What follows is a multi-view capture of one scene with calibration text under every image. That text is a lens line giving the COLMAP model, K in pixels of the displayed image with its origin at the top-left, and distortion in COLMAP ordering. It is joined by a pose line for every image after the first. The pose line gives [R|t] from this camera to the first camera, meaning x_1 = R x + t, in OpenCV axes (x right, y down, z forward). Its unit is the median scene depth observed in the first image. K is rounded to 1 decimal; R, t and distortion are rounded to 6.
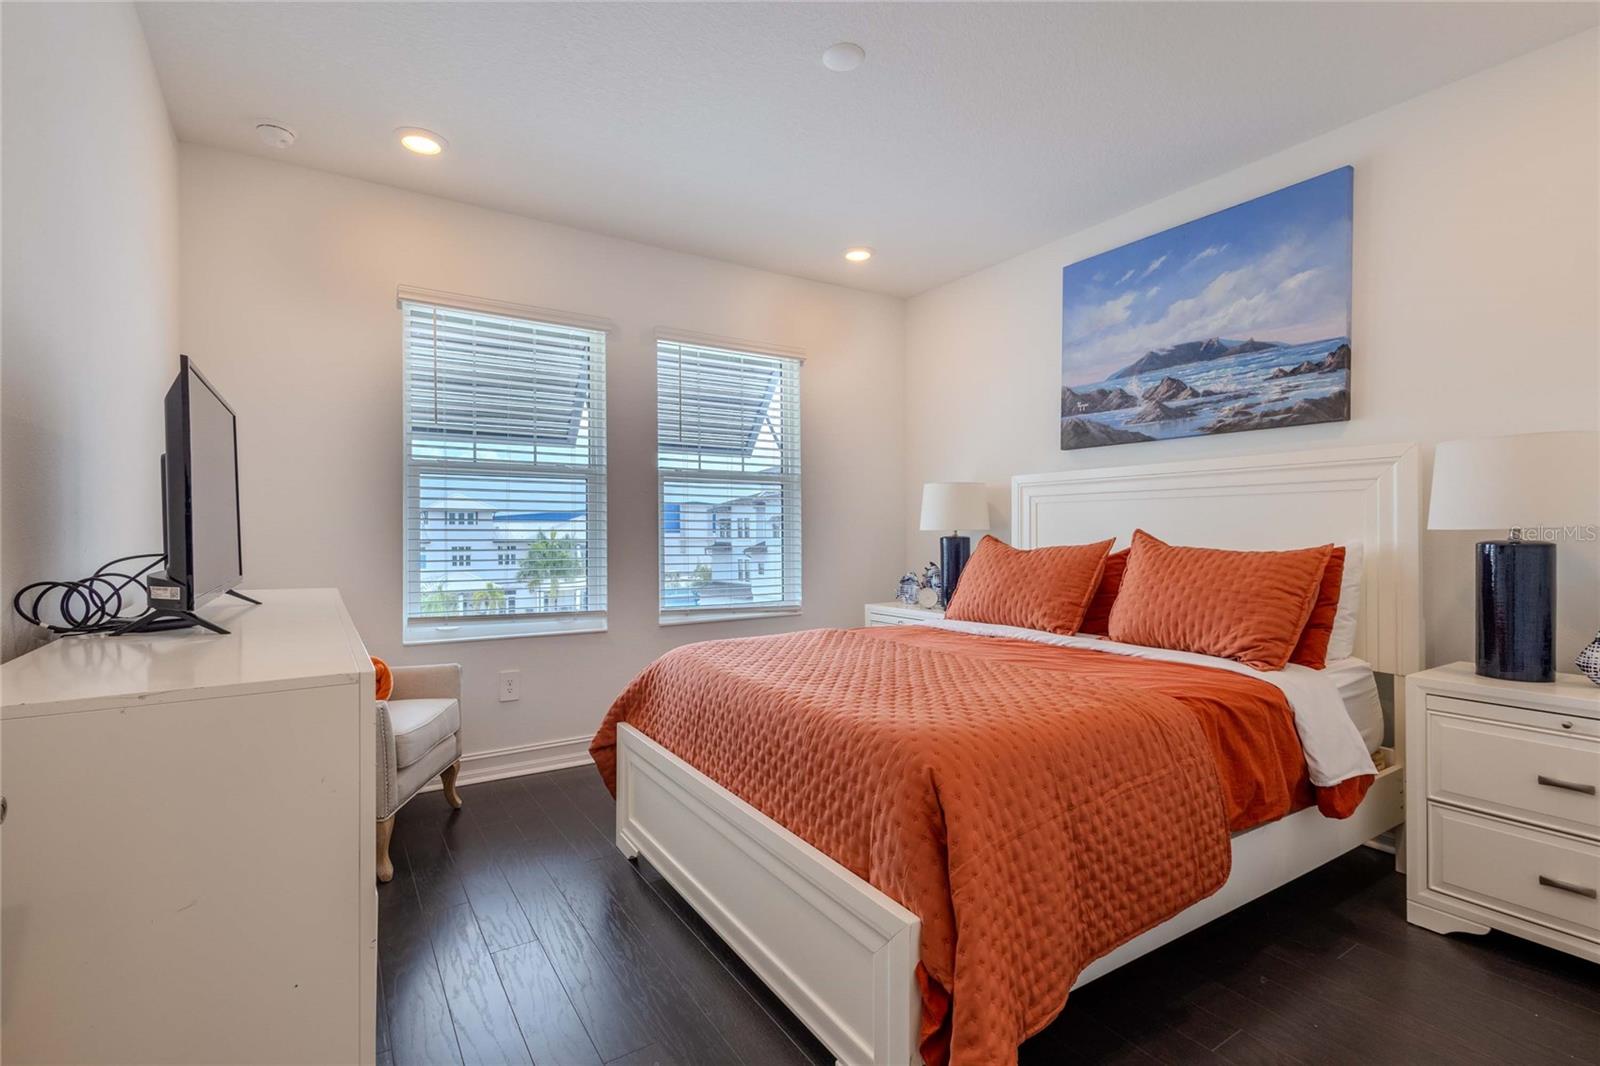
lens RADIAL K [[740.2, 0, 793.5], [0, 740.2, 536.5], [0, 0, 1]] dist [0.010461, -0.002002]
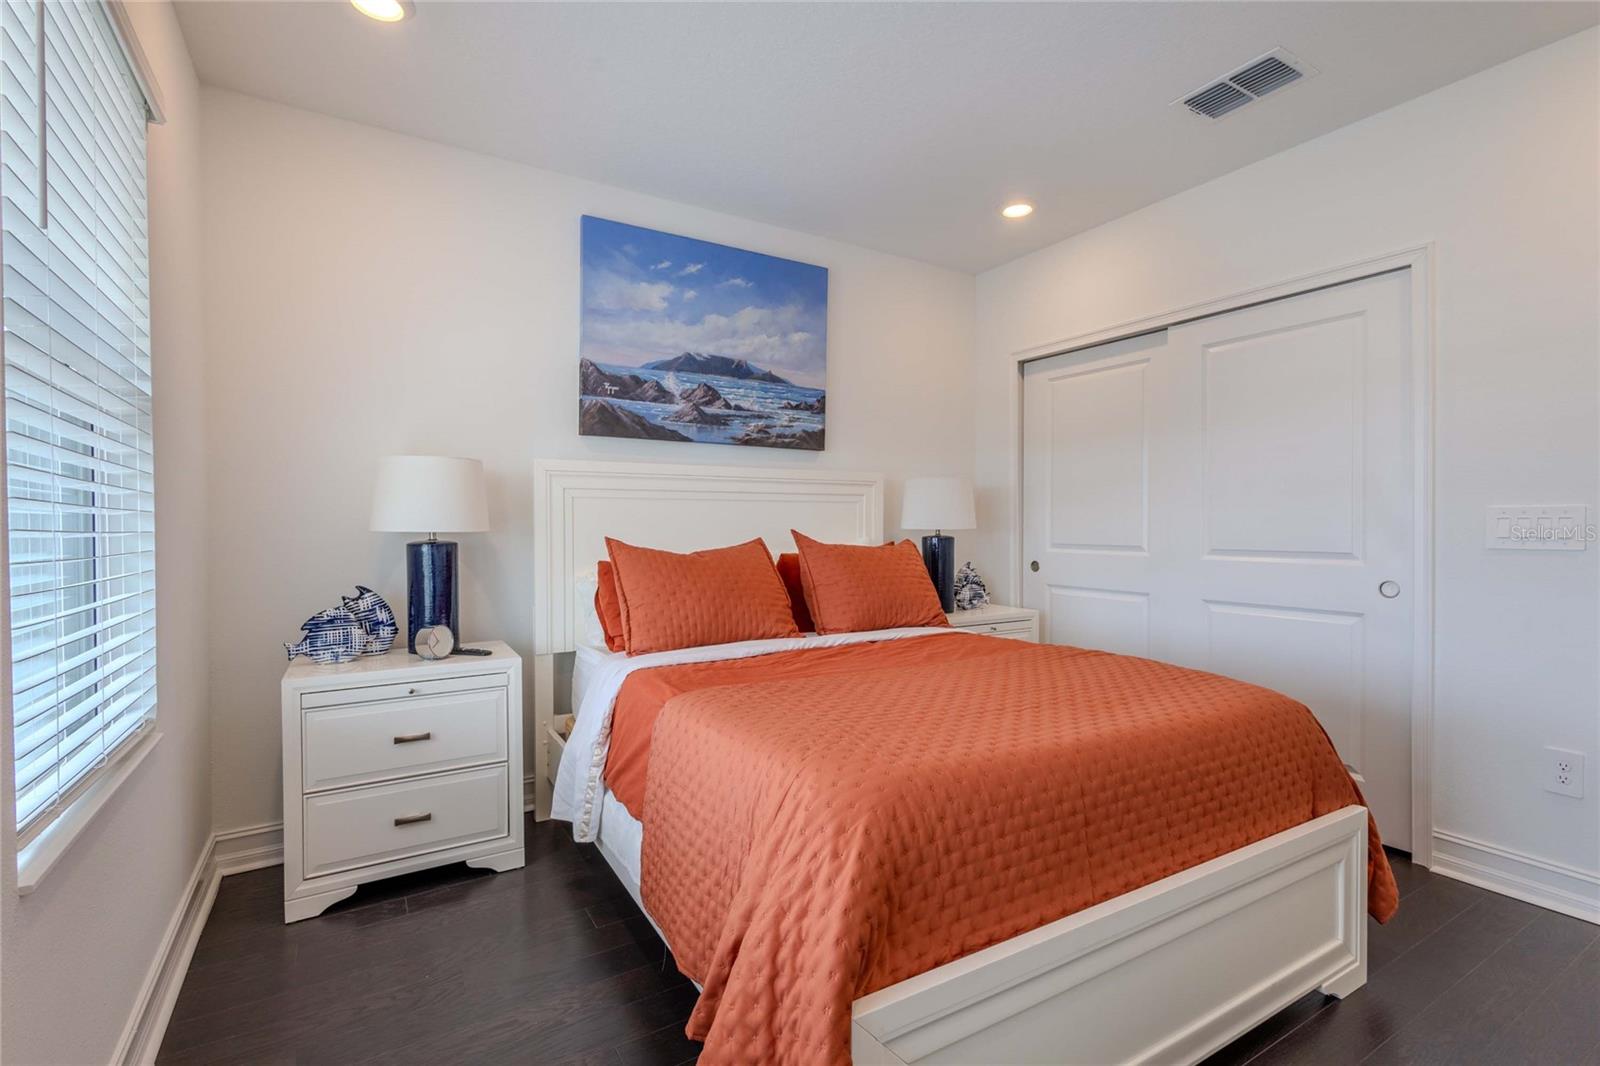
lens RADIAL K [[740.2, 0, 802.5], [0, 740.2, 534.4], [0, 0, 1]] dist [0.010461, -0.002002]
pose [[0.017553, -0.001697, 0.999844, -0.528982], [0.014831, 0.999889, 0.001437, -0.002821], [-0.999736, 0.014804, 0.017576, 0.849264]]
